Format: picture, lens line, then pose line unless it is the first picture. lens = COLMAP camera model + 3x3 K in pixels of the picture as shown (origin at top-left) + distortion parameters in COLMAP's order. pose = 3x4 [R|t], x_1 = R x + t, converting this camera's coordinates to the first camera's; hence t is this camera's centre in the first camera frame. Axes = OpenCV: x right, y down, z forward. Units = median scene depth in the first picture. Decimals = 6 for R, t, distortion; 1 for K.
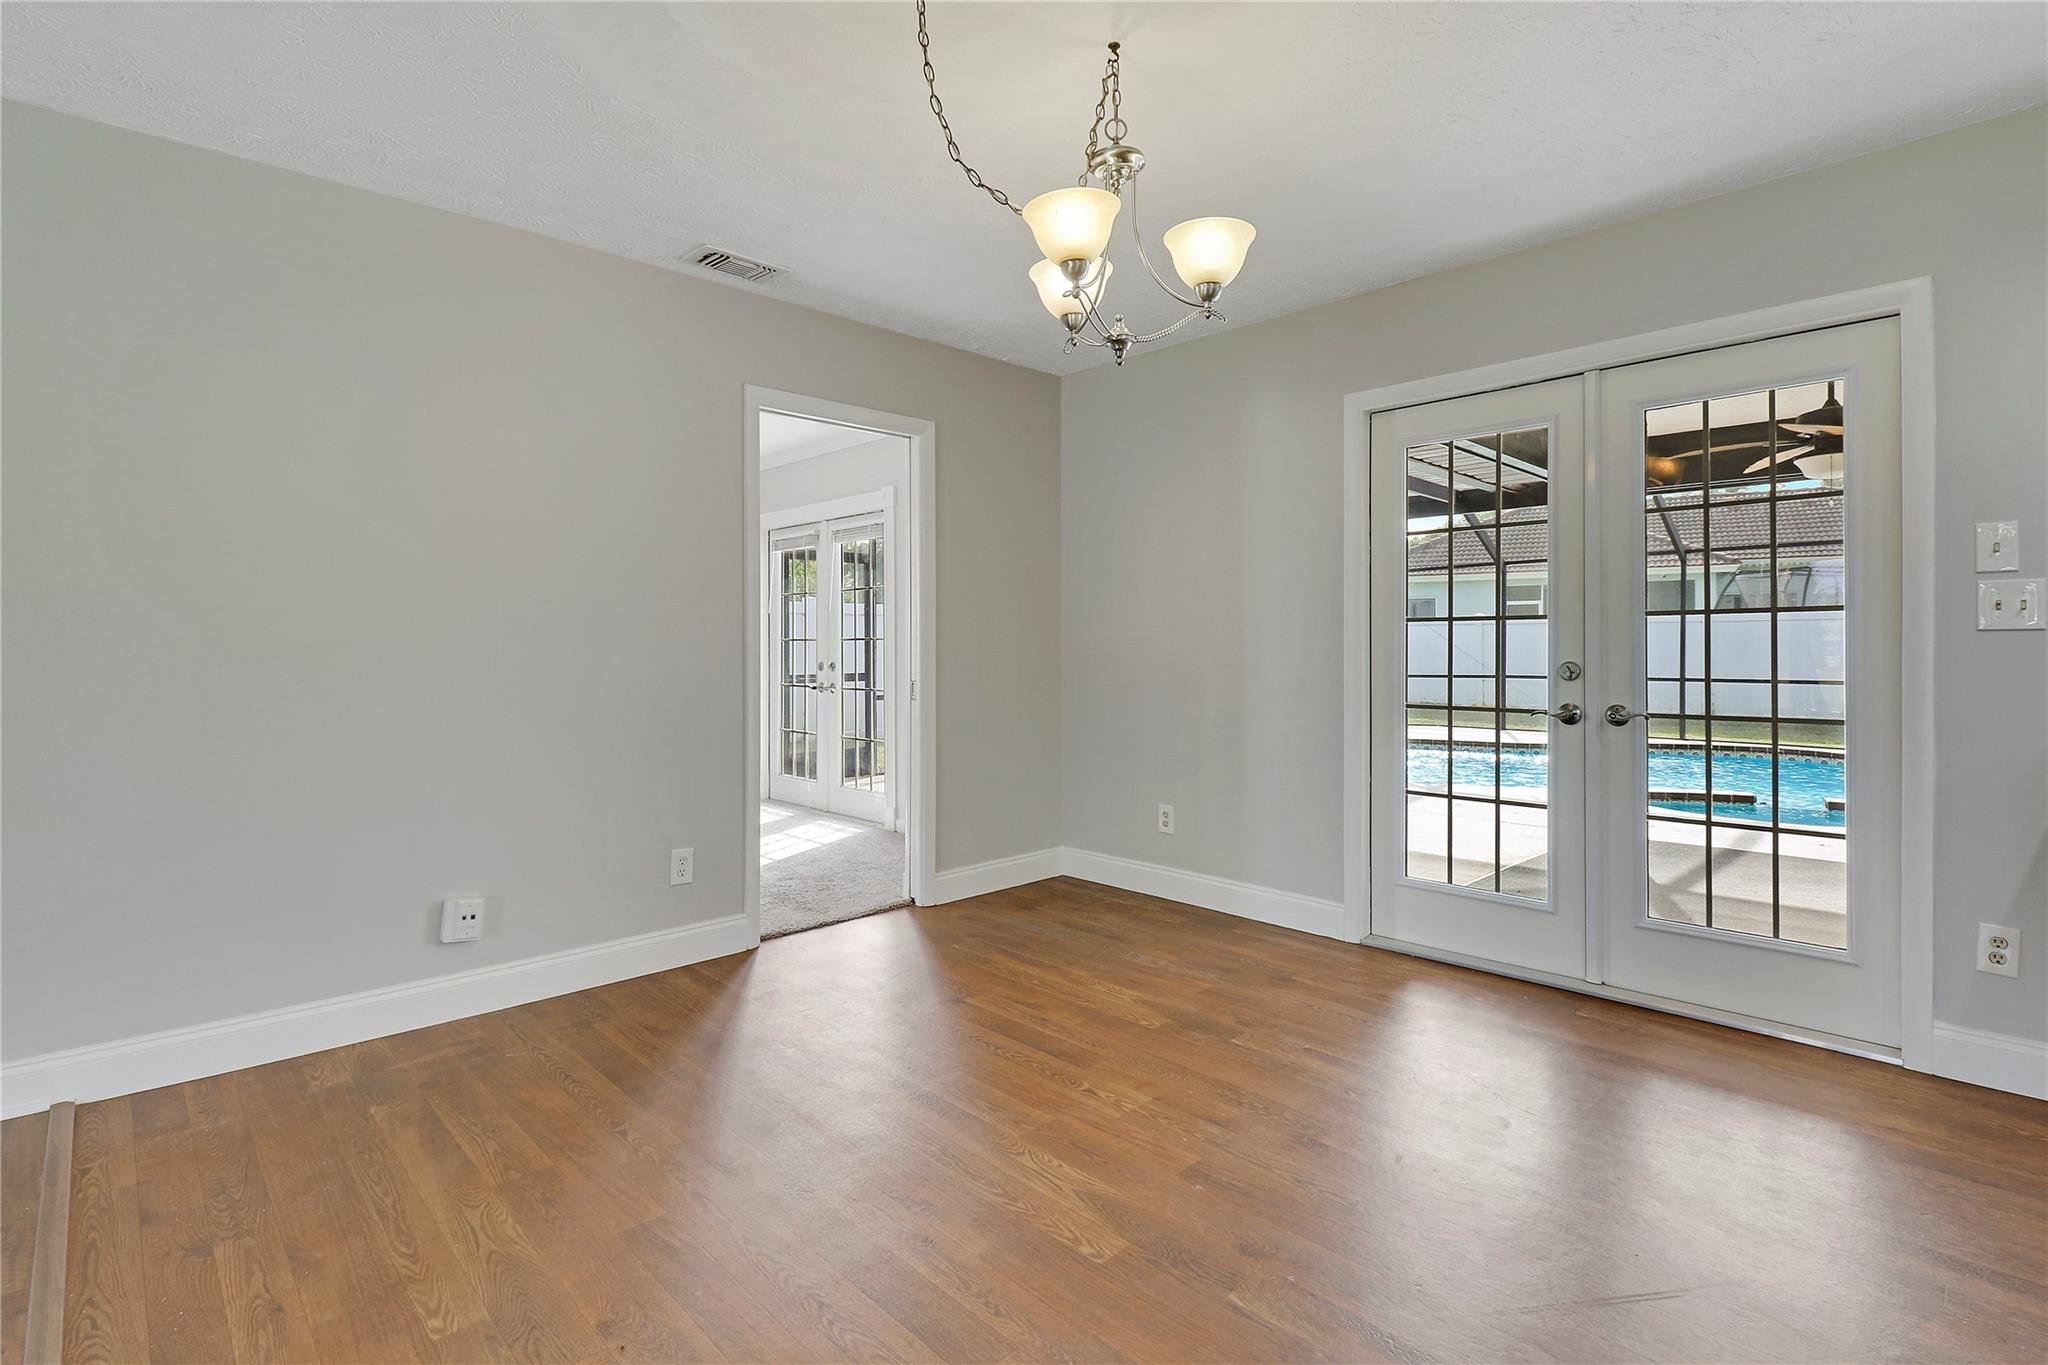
lens RADIAL K [[929.4, 0, 980.2], [0, 929.4, 664.6], [0, 0, 1]] dist [-0.020726, -0.001494]
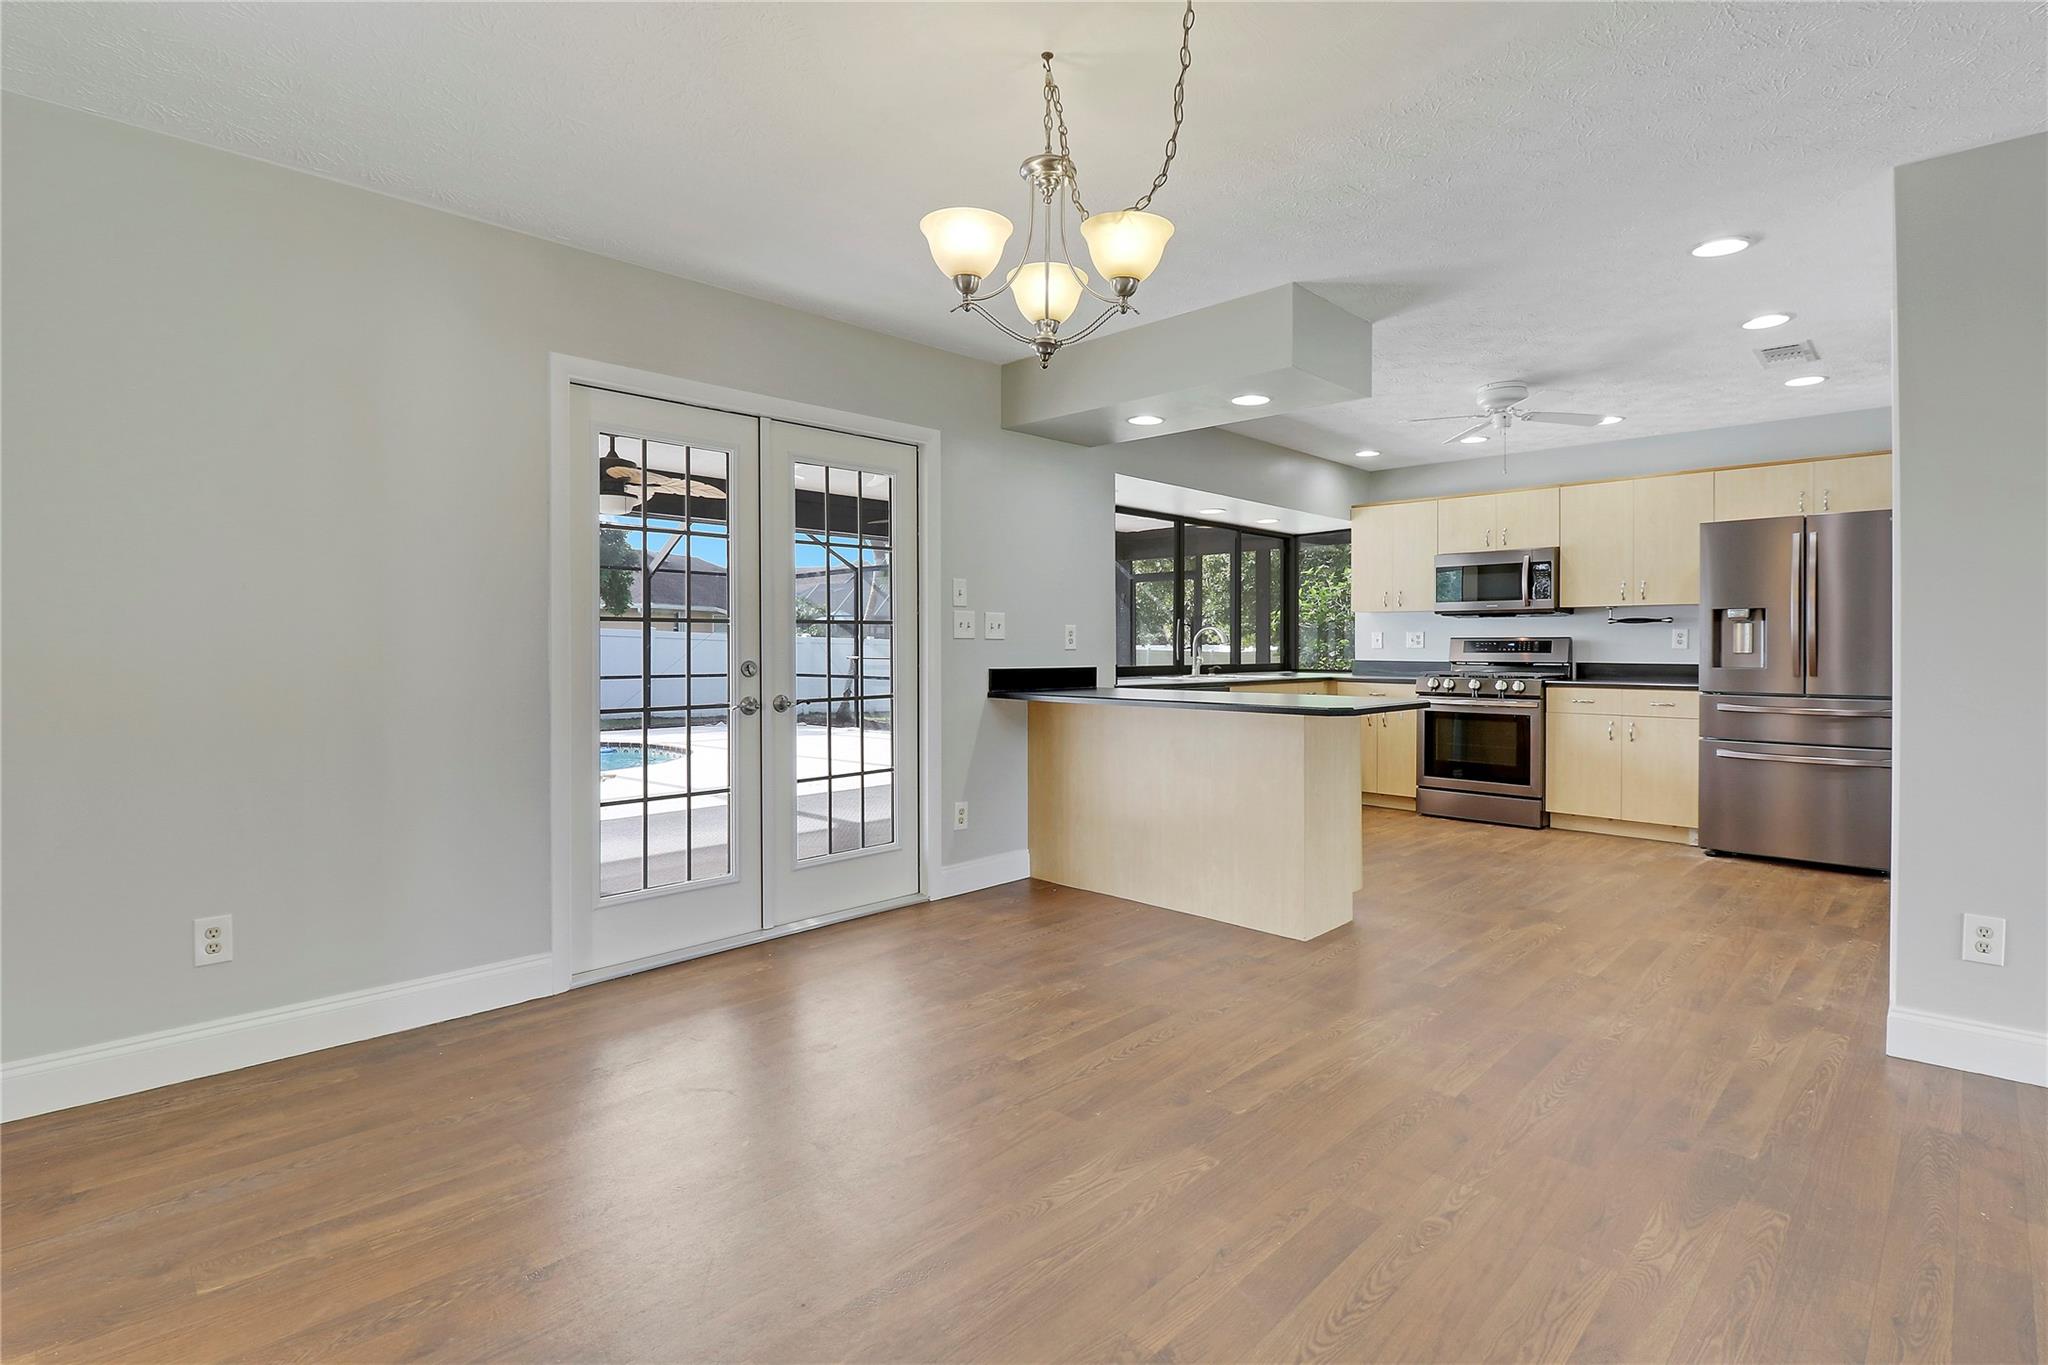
lens RADIAL K [[969.2, 0, 1068.7], [0, 969.2, 633.8], [0, 0, 1]] dist [-0.003076, -0.009021]
pose [[-0.055706, 0.011231, 0.998384, -0.556049], [0.018827, 0.999771, -0.010196, -0.015962], [-0.998270, 0.018229, -0.055905, 0.610182]]
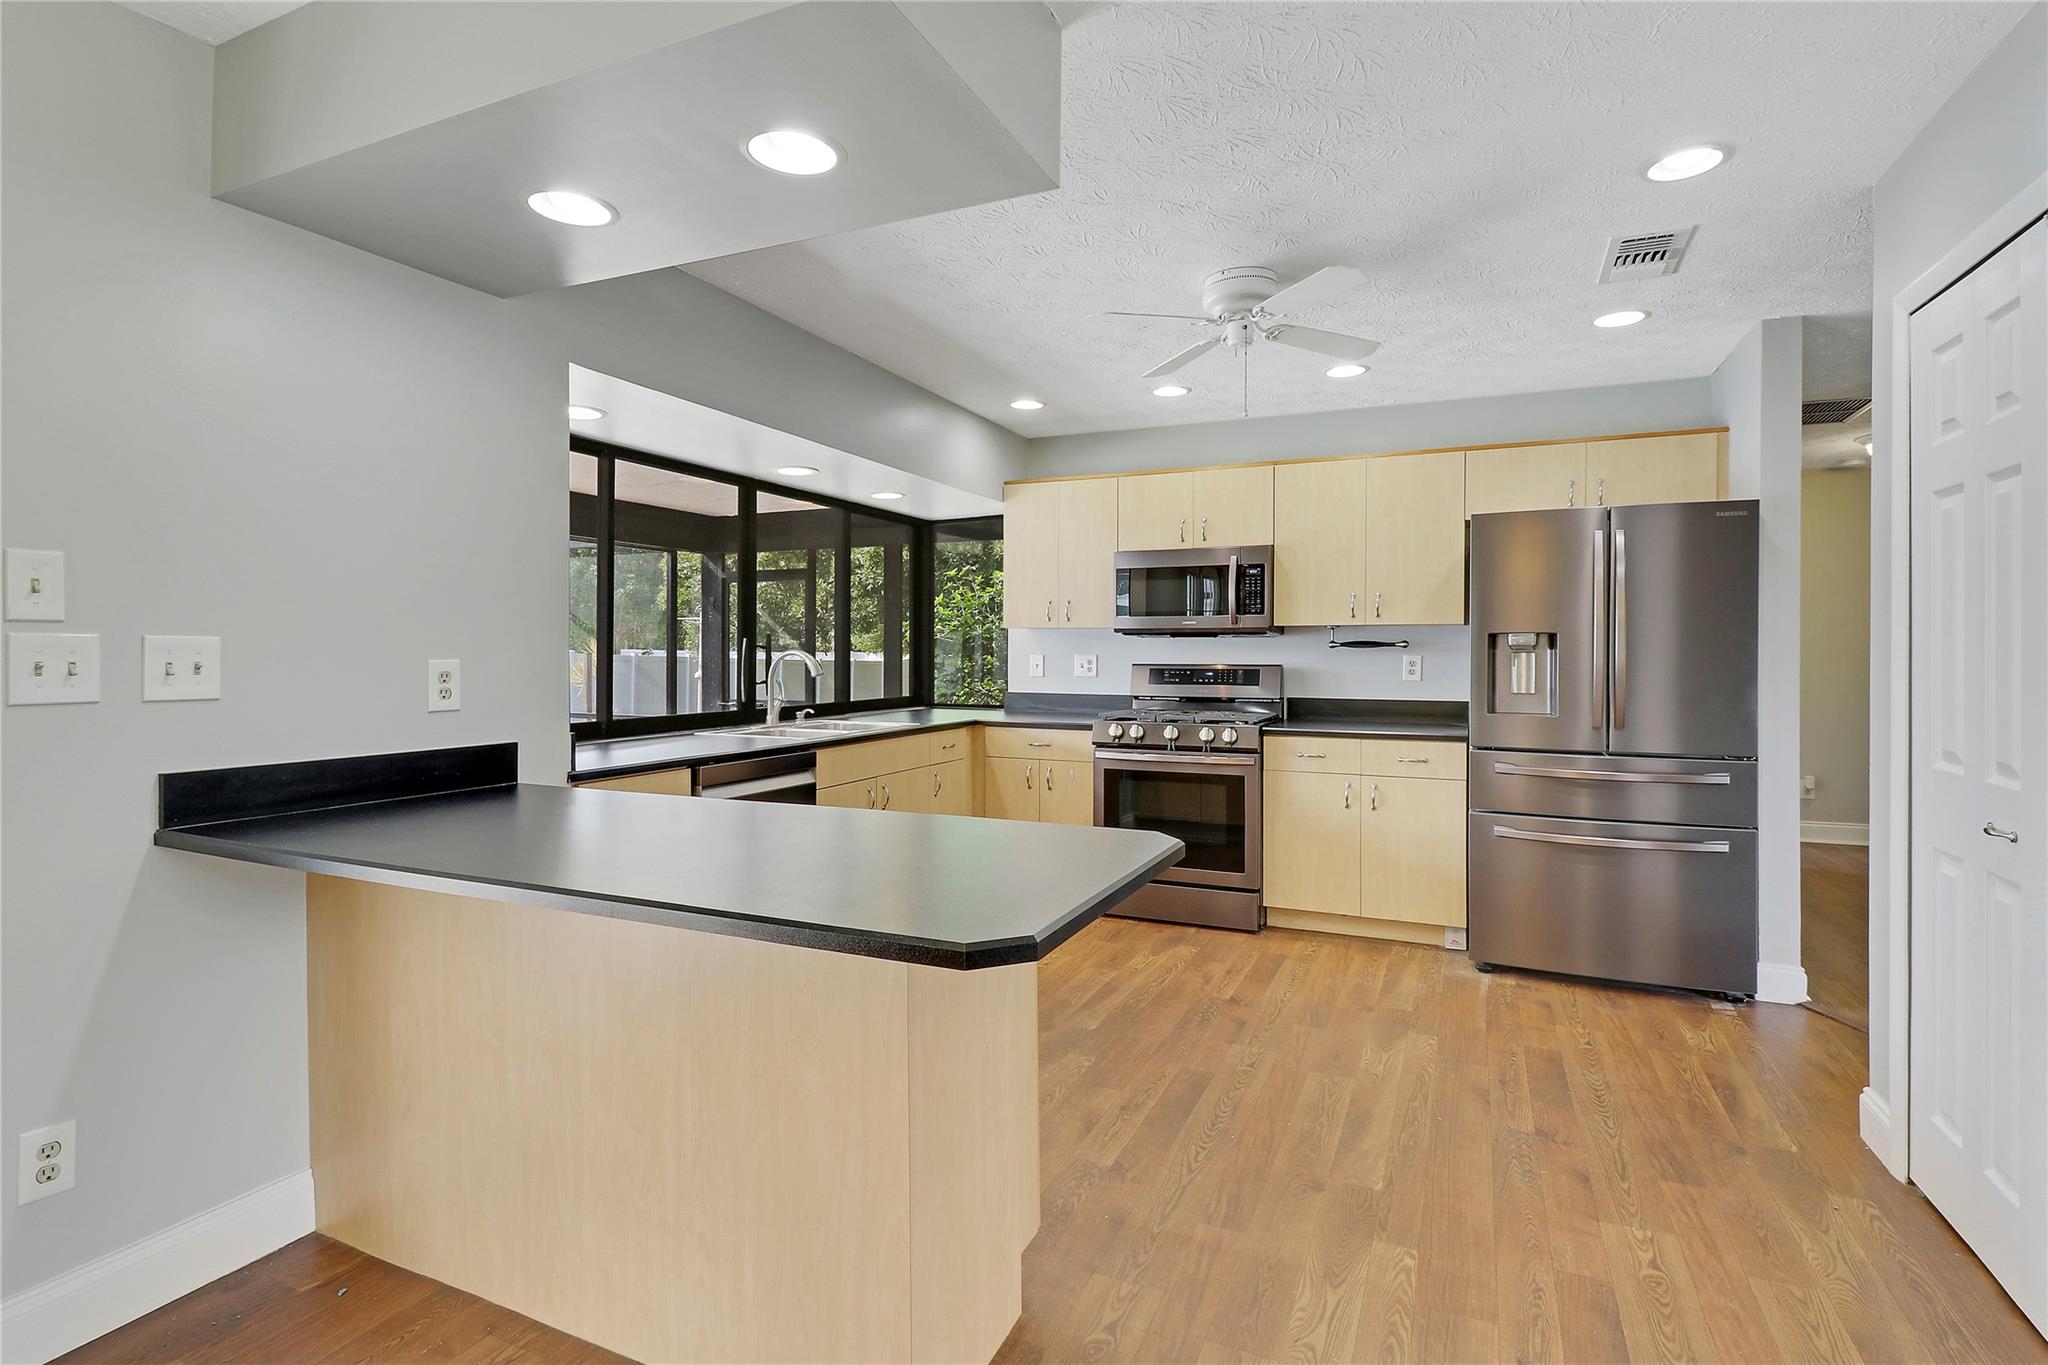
lens RADIAL K [[969.2, 0, 1052.4], [0, 969.2, 641.0], [0, 0, 1]] dist [-0.003076, -0.009021]
pose [[-0.385648, 0.007935, 0.922612, 0.104501], [0.016820, 0.999857, -0.001568, -0.049694], [-0.922493, 0.014914, -0.385726, 0.385857]]
